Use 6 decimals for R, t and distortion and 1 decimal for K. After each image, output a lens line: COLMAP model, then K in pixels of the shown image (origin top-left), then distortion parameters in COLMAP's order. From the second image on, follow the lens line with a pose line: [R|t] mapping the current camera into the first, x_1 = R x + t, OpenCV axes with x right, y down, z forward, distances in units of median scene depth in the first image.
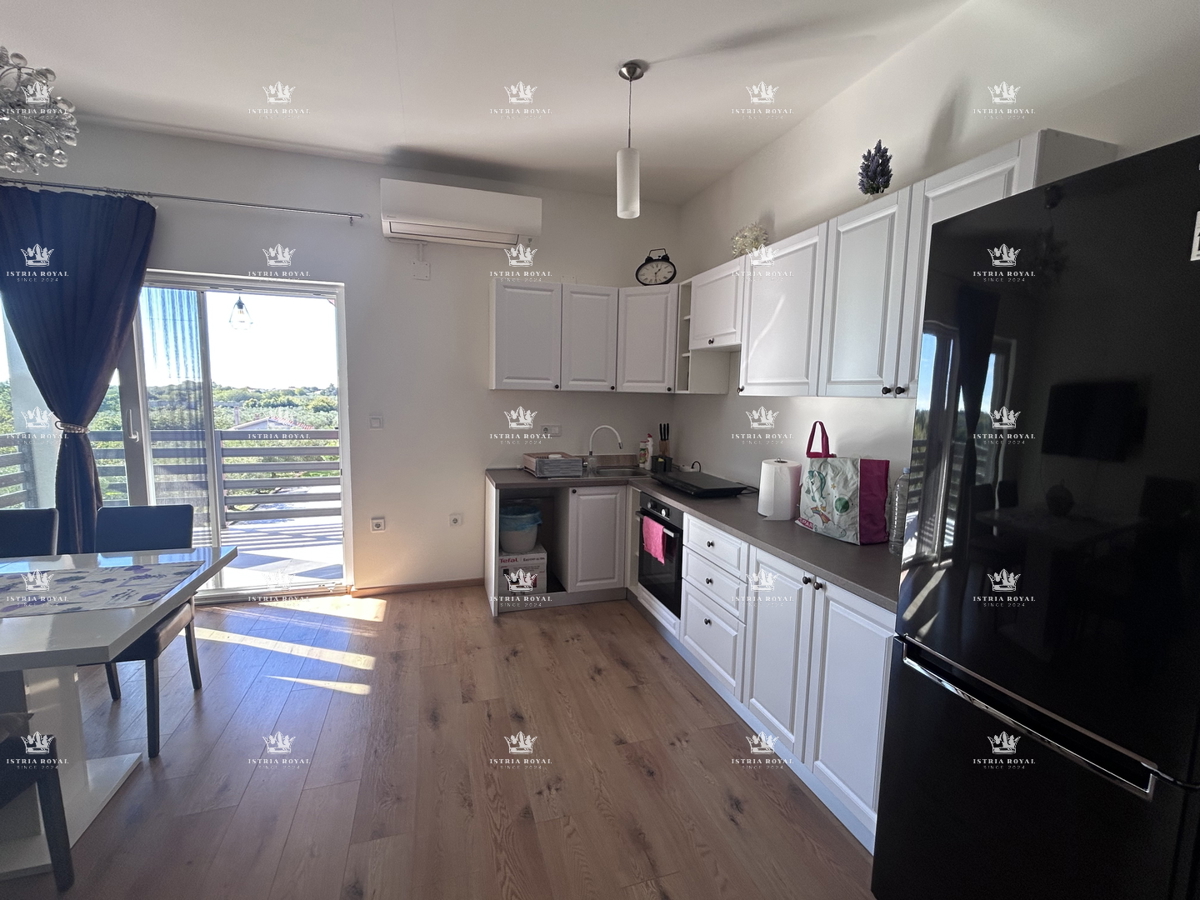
lens RADIAL K [[532.3, 0, 600.0], [0, 532.3, 454.2], [0, 0, 1]] dist [-0.002767, 0.000764]
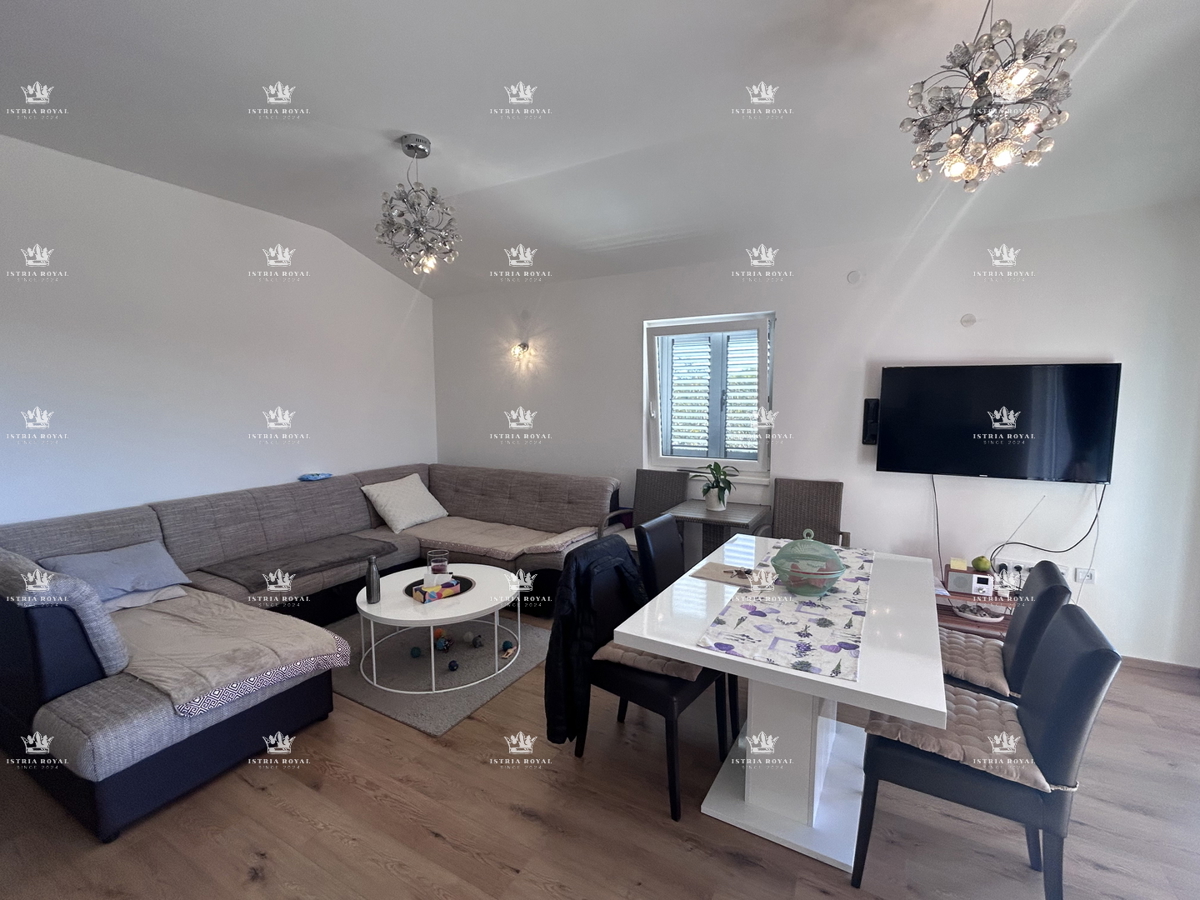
lens RADIAL K [[532.3, 0, 600.0], [0, 532.3, 454.2], [0, 0, 1]] dist [-0.002767, 0.000764]
pose [[-0.731211, 0.056537, -0.679805, -0.033451], [-0.090631, 0.979673, 0.178961, -0.129984], [0.676104, 0.192470, -0.711223, 0.864717]]
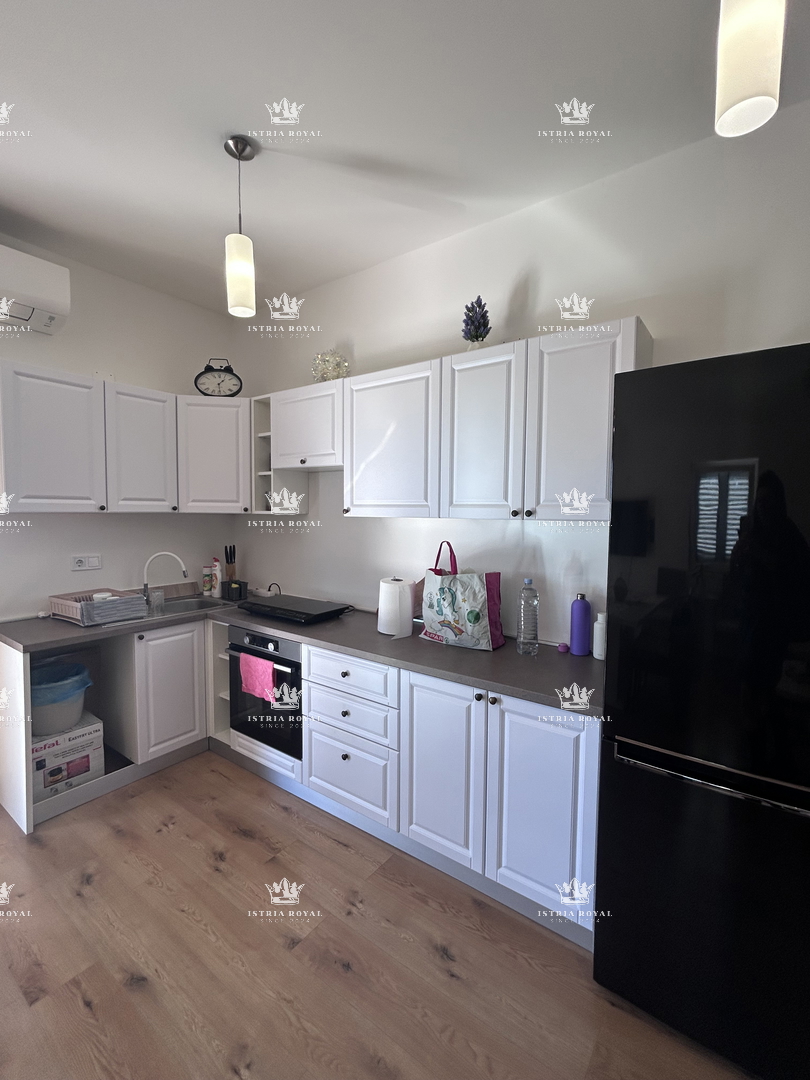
lens RADIAL K [[479.1, 0, 402.2], [0, 479.1, 540.6], [0, 0, 1]] dist [-0.002767, 0.000764]
pose [[0.812088, -0.050286, 0.581364, -0.172533], [0.075121, 0.996999, -0.018697, -0.039964], [-0.578679, 0.058856, 0.813429, 0.206499]]
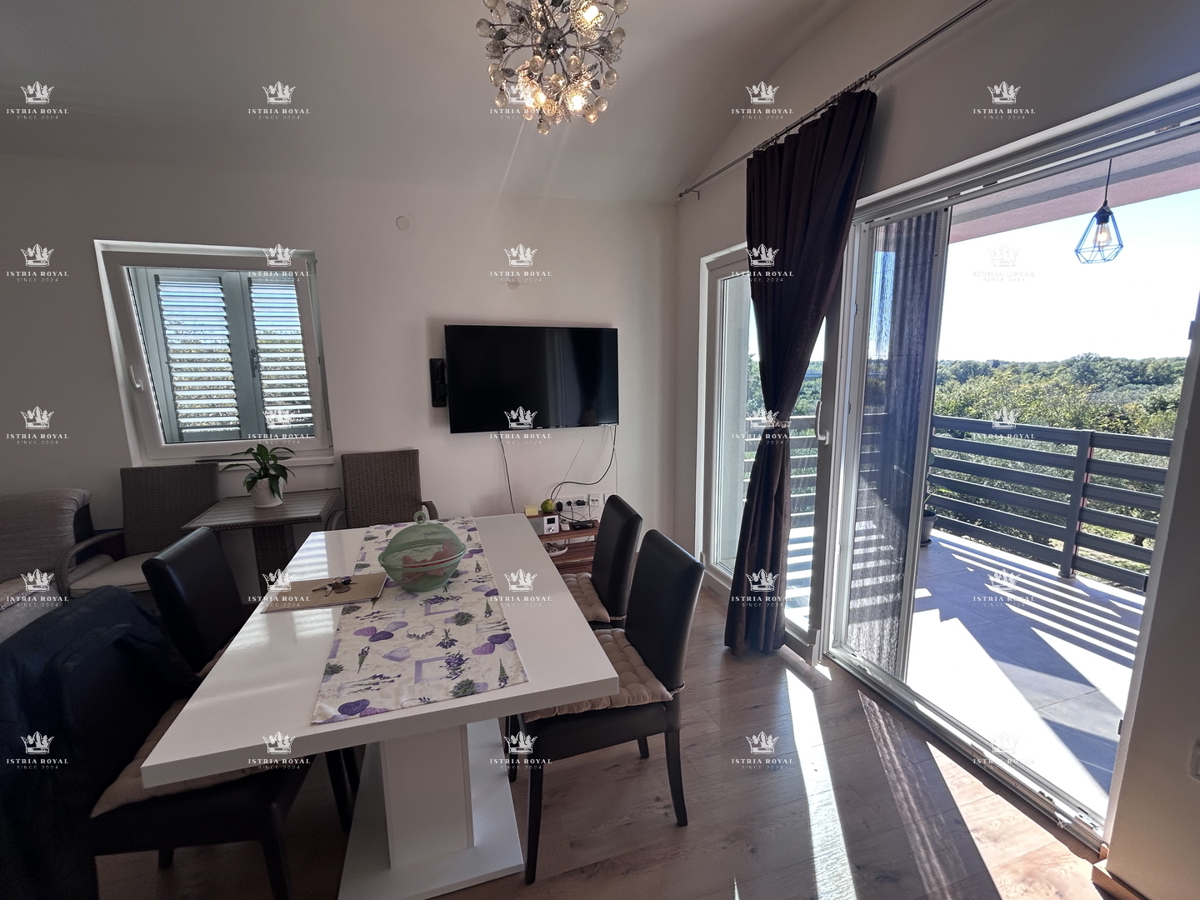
lens RADIAL K [[532.3, 0, 600.0], [0, 532.3, 454.2], [0, 0, 1]] dist [-0.002767, 0.000764]
pose [[0.006334, 0.155114, -0.987876, -0.142727], [-0.104998, 0.982538, 0.153602, -0.103402], [0.994452, 0.102752, 0.022510, 0.743933]]
